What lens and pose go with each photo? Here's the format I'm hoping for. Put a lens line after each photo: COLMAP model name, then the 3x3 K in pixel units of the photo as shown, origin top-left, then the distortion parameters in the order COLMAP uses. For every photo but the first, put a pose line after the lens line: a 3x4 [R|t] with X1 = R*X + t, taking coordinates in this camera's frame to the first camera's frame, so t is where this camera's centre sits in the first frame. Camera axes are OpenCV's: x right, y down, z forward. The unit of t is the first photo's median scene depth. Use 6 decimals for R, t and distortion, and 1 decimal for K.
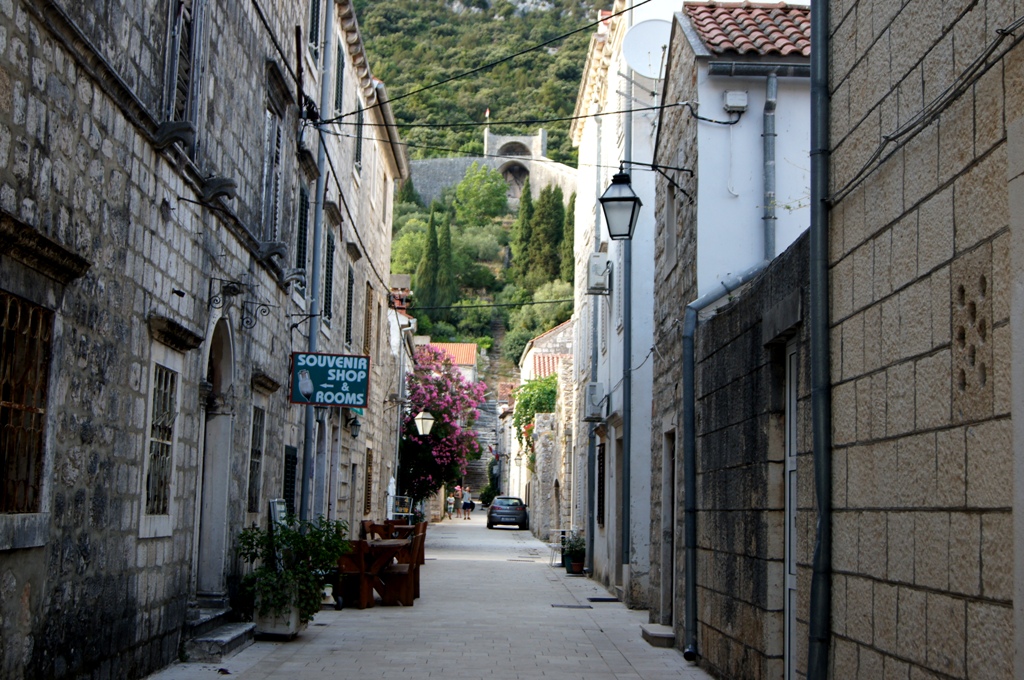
lens RADIAL K [[1510.5, 0, 512.1], [0, 1510.5, 338.9], [0, 0, 1]] dist [-0.000709, 0.000000]
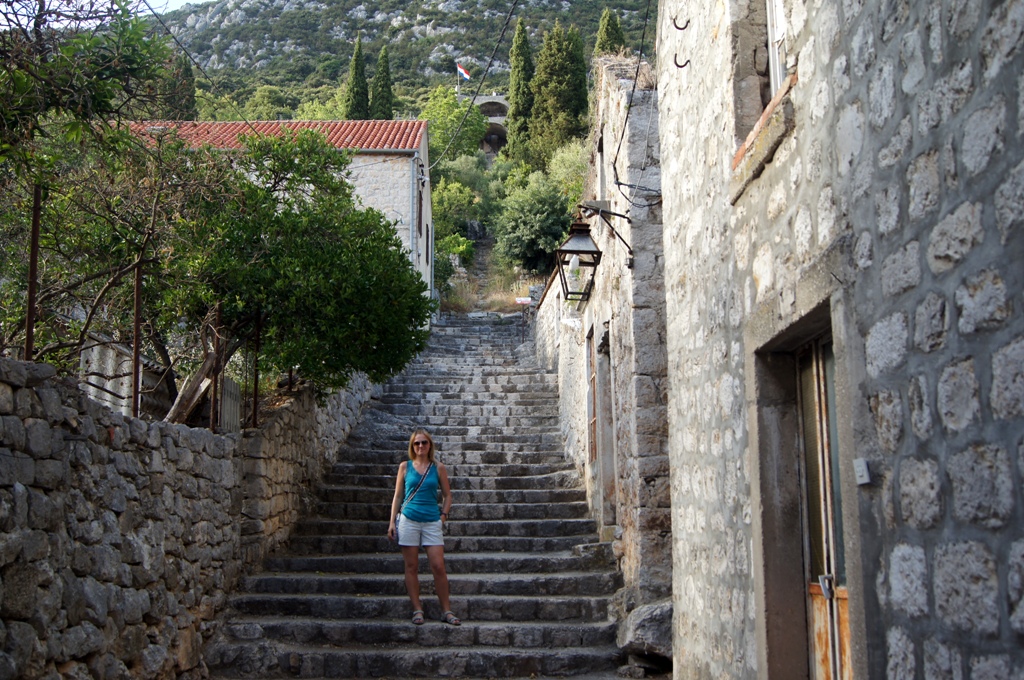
lens RADIAL K [[1076.8, 0, 511.6], [0, 1076.8, 341.2], [0, 0, 1]] dist [0.001107, 0.000000]
pose [[0.999244, -0.027665, 0.027316, -0.009722], [0.029488, 0.997198, -0.068747, 0.053047], [-0.025338, 0.069500, 0.997260, 0.584722]]
